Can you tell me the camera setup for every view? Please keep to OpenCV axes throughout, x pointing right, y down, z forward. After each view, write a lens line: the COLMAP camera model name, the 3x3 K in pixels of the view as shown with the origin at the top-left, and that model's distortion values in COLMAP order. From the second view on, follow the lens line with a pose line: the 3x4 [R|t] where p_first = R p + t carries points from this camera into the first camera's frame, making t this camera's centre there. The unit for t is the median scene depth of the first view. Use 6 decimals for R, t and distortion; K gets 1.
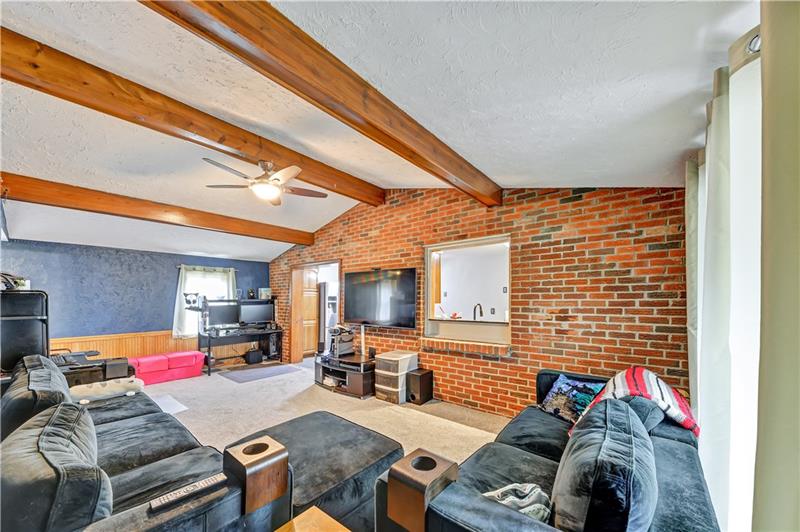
lens RADIAL K [[287.2, 0, 409.9], [0, 287.2, 300.2], [0, 0, 1]] dist [0.003433, -0.002039]
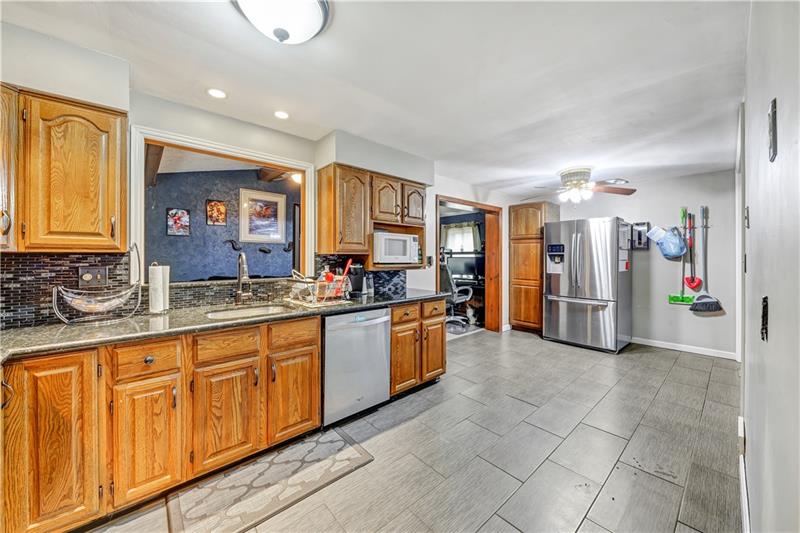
lens RADIAL K [[302.1, 0, 400.1], [0, 302.1, 257.1], [0, 0, 1]] dist [-0.000327, -0.001050]
pose [[-0.169934, 0.001256, -0.985455, 0.564481], [0.003878, 0.999992, 0.000606, 0.017938], [0.985448, -0.003718, -0.169937, 1.053093]]
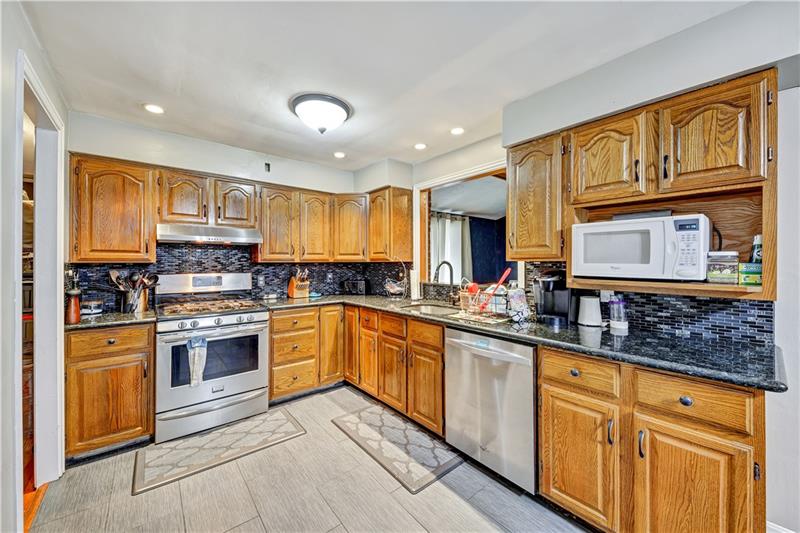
lens RADIAL K [[302.1, 0, 397.1], [0, 302.1, 260.8], [0, 0, 1]] dist [-0.000327, -0.001050]
pose [[-0.974506, 0.006073, 0.224277, 0.145262], [0.004537, 0.999963, -0.007364, 0.013971], [-0.224314, -0.006159, -0.974498, 1.284642]]
